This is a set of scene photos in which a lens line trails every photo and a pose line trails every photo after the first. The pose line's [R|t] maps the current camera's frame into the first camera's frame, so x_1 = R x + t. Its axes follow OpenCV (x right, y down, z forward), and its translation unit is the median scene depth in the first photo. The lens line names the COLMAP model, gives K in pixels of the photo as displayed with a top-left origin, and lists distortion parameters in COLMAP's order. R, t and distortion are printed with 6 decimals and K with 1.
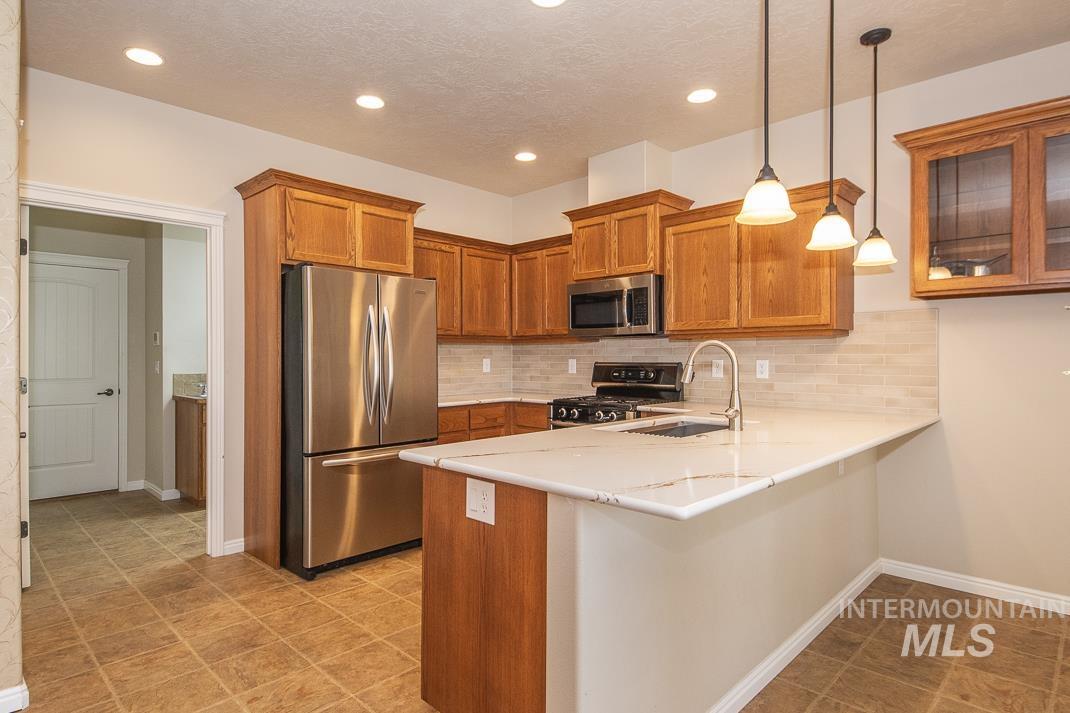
lens RADIAL K [[581.4, 0, 524.4], [0, 581.4, 351.8], [0, 0, 1]] dist [0.031560, -0.020698]
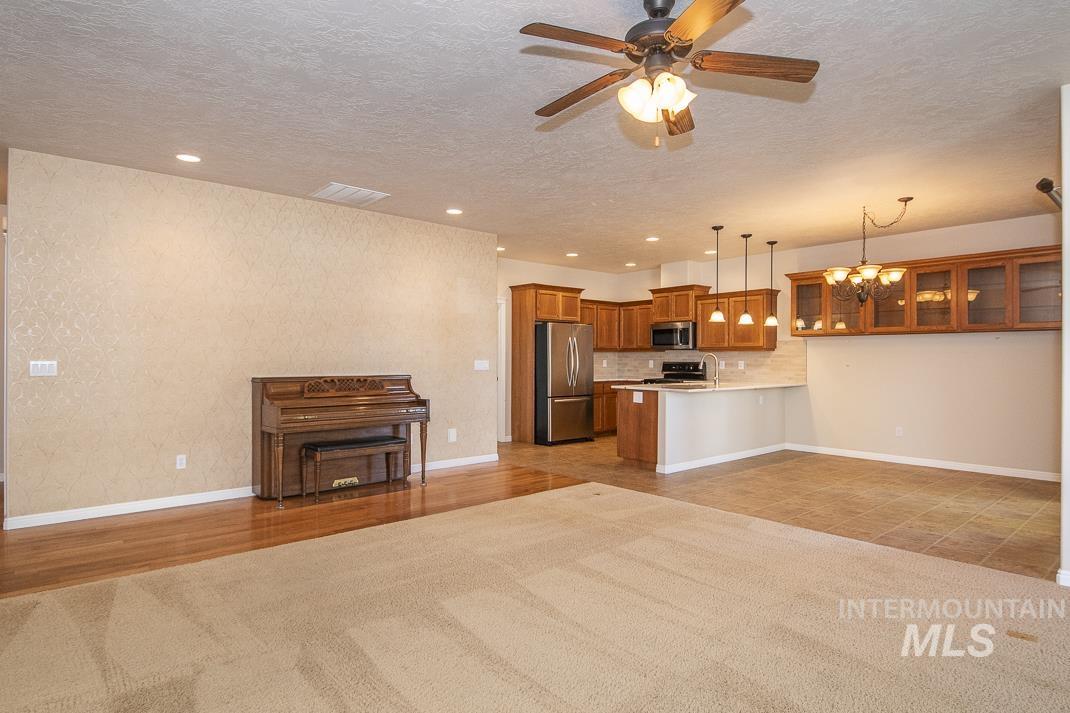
lens RADIAL K [[581.4, 0, 525.0], [0, 581.4, 357.8], [0, 0, 1]] dist [0.031560, -0.020698]
pose [[0.996095, 0.004654, -0.088170, -0.208695], [-0.004077, 0.999969, 0.006725, -0.008716], [0.088199, -0.006339, 0.996083, -1.235457]]
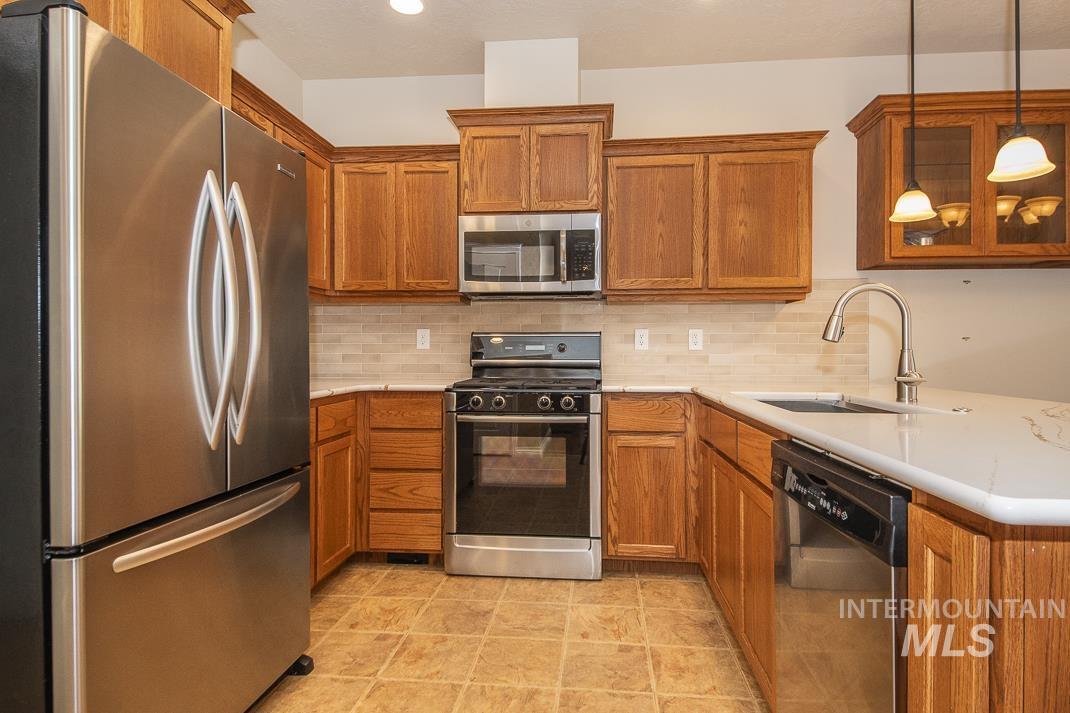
lens RADIAL K [[581.4, 0, 546.8], [0, 581.4, 341.4], [0, 0, 1]] dist [0.031560, -0.020698]
pose [[0.772949, 0.012785, 0.634339, -0.306654], [-0.008569, 0.999916, -0.009711, 0.041132], [-0.634410, 0.002070, 0.772994, 0.442075]]
